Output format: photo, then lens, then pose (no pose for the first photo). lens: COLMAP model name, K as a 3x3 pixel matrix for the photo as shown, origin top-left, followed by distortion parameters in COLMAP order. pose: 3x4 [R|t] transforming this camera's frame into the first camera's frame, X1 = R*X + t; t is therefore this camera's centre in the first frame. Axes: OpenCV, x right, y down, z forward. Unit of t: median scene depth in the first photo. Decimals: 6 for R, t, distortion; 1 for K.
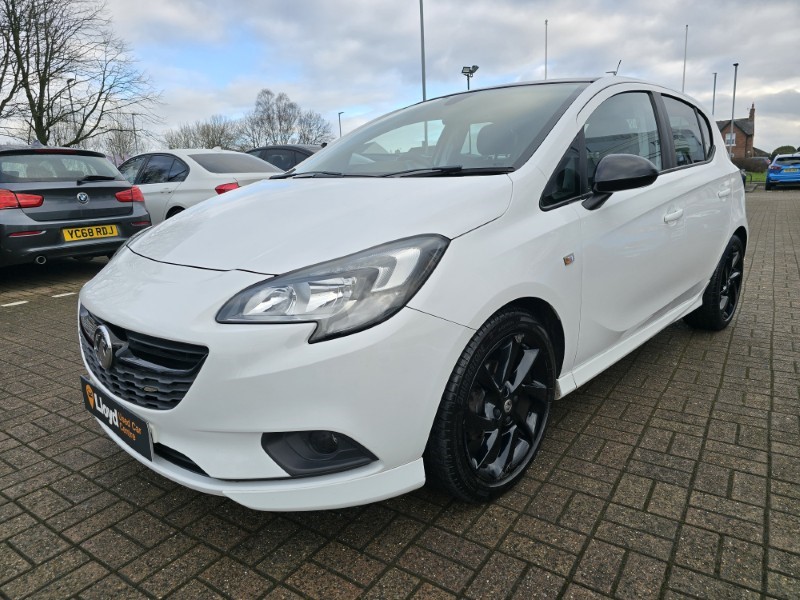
lens RADIAL K [[541.8, 0, 398.5], [0, 541.8, 303.5], [0, 0, 1]] dist [0.060766, -0.068007]
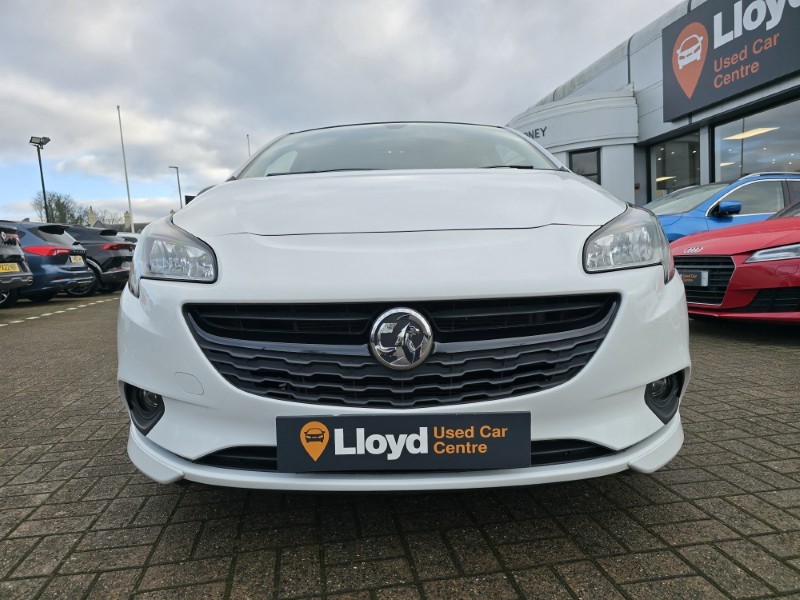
lens RADIAL K [[533.5, 0, 397.6], [0, 533.5, 303.4], [0, 0, 1]] dist [0.054559, -0.038544]
pose [[0.723016, -0.063103, 0.687943, -1.058355], [0.171636, 0.981004, -0.090402, 0.097994], [-0.669171, 0.183438, 0.720112, 0.525147]]
